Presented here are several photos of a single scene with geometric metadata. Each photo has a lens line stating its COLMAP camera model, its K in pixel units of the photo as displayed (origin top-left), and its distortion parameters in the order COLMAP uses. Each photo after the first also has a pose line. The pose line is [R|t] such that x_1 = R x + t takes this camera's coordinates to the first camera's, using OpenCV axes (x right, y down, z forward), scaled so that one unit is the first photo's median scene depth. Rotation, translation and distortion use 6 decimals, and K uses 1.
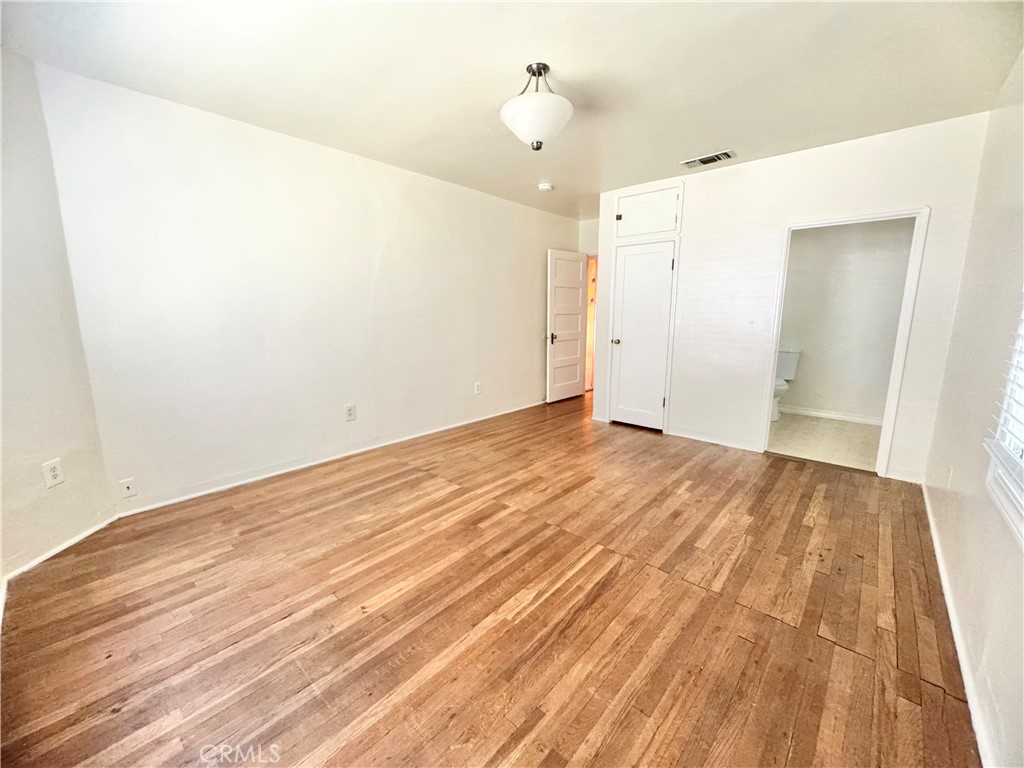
lens RADIAL K [[409.2, 0, 510.9], [0, 409.2, 383.5], [0, 0, 1]] dist [-0.002883, 0.000553]
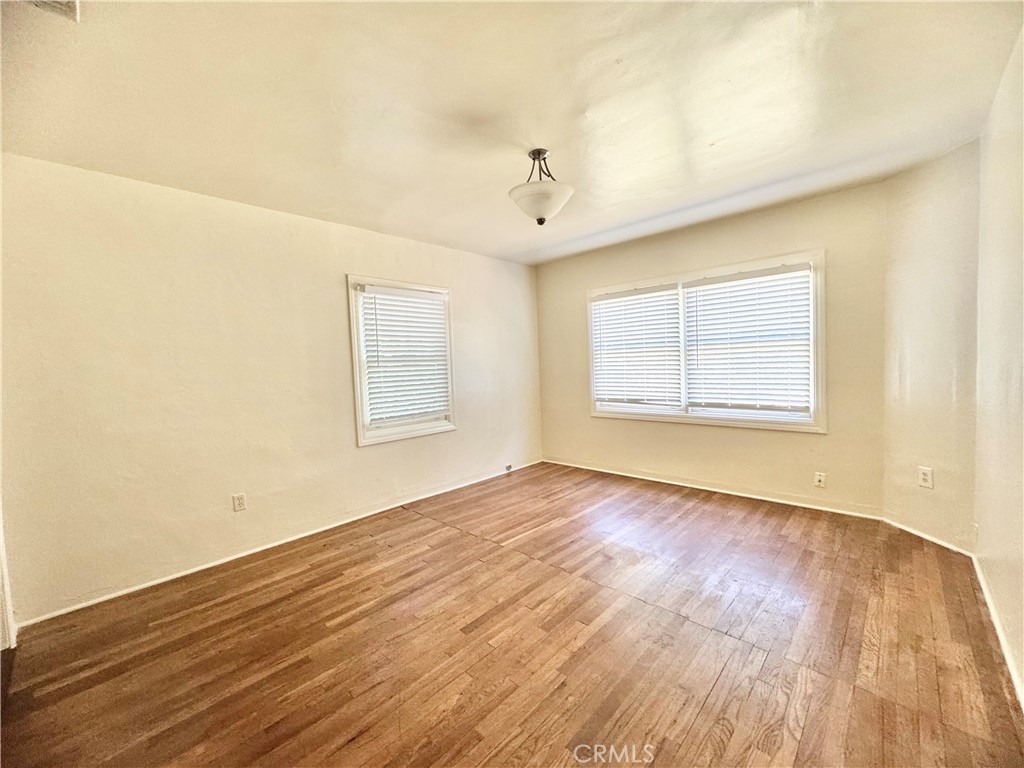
lens RADIAL K [[409.2, 0, 512.6], [0, 409.2, 382.5], [0, 0, 1]] dist [-0.002883, 0.000553]
pose [[-0.998902, 0.039086, 0.025833, 0.133505], [0.043918, 0.973193, 0.225756, -0.421028], [-0.016316, 0.226642, -0.973841, 2.222064]]
